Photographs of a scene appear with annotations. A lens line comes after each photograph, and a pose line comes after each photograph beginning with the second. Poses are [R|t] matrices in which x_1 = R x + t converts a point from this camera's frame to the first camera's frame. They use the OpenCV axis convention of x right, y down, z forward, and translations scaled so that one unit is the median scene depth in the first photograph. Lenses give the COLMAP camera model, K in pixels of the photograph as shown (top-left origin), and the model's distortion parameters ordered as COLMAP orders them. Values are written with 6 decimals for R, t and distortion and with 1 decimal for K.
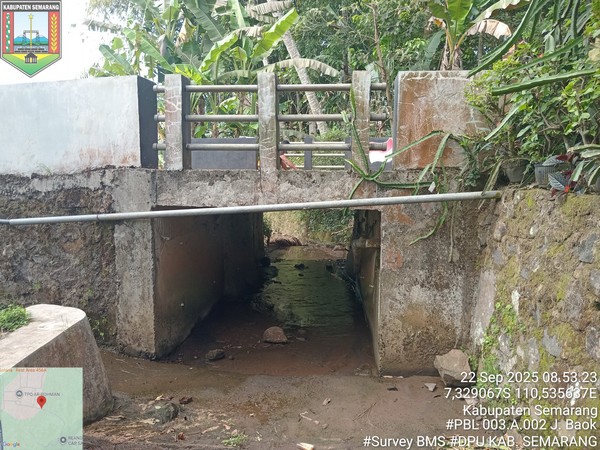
lens RADIAL K [[455.0, 0, 300.5], [0, 455.0, 225.7], [0, 0, 1]] dist [-0.000429, 0.000050]
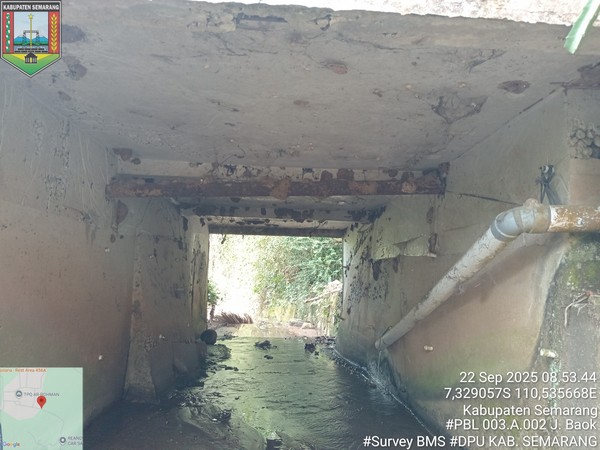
lens RADIAL K [[455.0, 0, 299.2], [0, 455.0, 224.0], [0, 0, 1]] dist [-0.000429, 0.000050]
pose [[0.991662, 0.035739, 0.123811, -0.034984], [-0.009115, 0.977820, -0.209250, 0.053867], [-0.128543, 0.206377, 0.969992, 0.321085]]
